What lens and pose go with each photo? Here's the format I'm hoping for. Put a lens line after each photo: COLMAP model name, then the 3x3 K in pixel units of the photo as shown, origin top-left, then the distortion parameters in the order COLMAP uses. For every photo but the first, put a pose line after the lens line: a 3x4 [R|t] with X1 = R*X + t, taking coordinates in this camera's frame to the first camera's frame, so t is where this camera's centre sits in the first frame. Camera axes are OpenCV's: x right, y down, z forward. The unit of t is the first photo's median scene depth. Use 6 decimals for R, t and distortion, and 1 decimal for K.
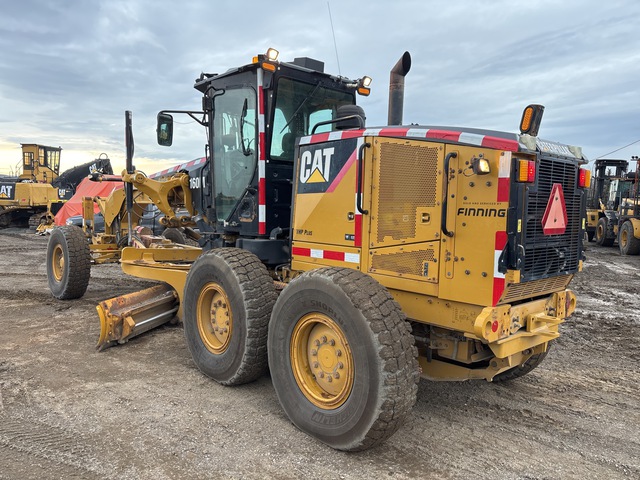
lens RADIAL K [[461.4, 0, 320.0], [0, 461.4, 240.0], [0, 0, 1]] dist [-0.001375, -0.002273]
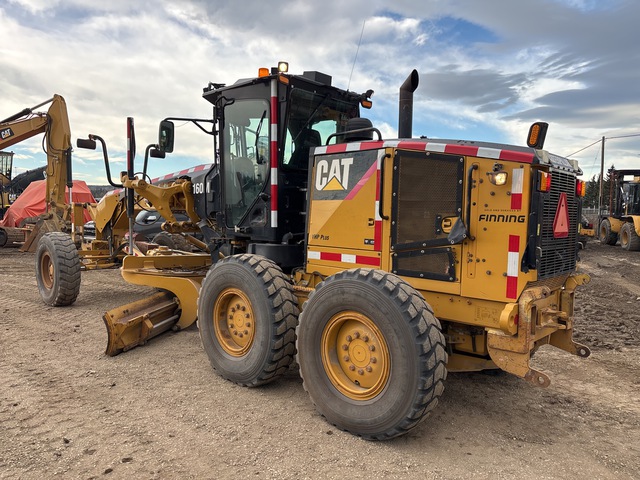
lens RADIAL K [[461.4, 0, 320.0], [0, 461.4, 240.0], [0, 0, 1]] dist [-0.001375, -0.002273]
pose [[0.996258, -0.004478, 0.086316, -0.125966], [0.005530, 0.999913, -0.011950, 0.002276], [-0.086255, 0.012382, 0.996196, -0.050057]]
